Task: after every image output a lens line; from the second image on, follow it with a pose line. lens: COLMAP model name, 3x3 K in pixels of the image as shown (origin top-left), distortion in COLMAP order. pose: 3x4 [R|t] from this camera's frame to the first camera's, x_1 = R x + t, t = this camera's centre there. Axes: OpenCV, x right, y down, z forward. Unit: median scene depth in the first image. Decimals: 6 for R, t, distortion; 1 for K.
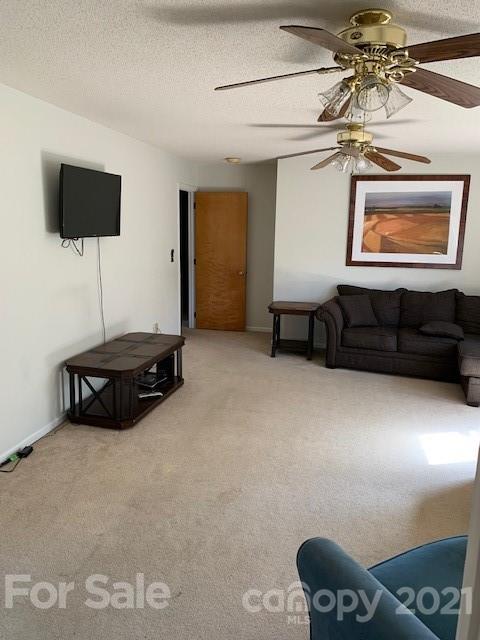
lens RADIAL K [[487.7, 0, 238.2], [0, 487.7, 315.9], [0, 0, 1]] dist [0.034394, -0.006285]
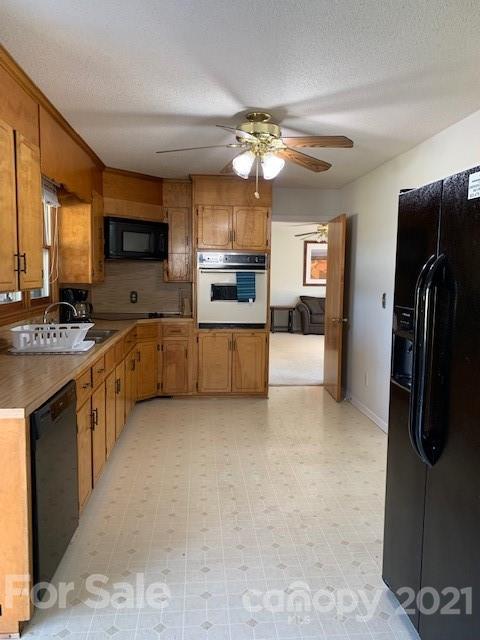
lens RADIAL K [[487.7, 0, 241.0], [0, 487.7, 319.4], [0, 0, 1]] dist [0.034394, -0.006285]
pose [[0.957100, -0.044538, 0.286314, -0.604382], [0.068400, 0.994918, -0.073886, 0.162108], [-0.281568, 0.090300, 0.955283, -0.807810]]
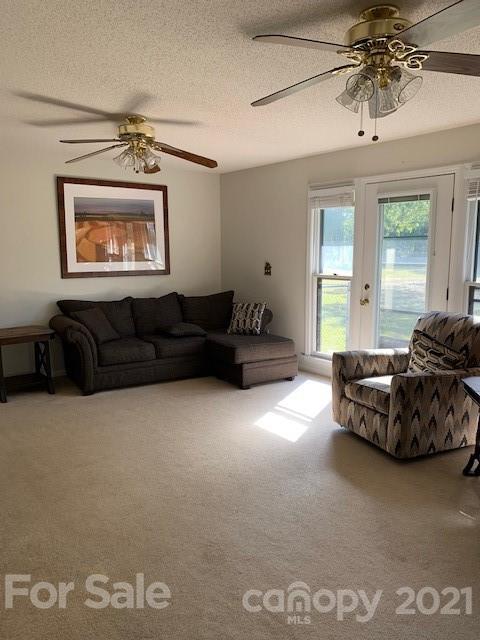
lens RADIAL K [[487.7, 0, 241.5], [0, 487.7, 320.9], [0, 0, 1]] dist [0.034394, -0.006285]
pose [[0.629686, -0.139830, 0.764162, -0.271441], [0.160333, 0.985881, 0.048283, -0.019945], [-0.760125, 0.092117, 0.643215, 0.205566]]
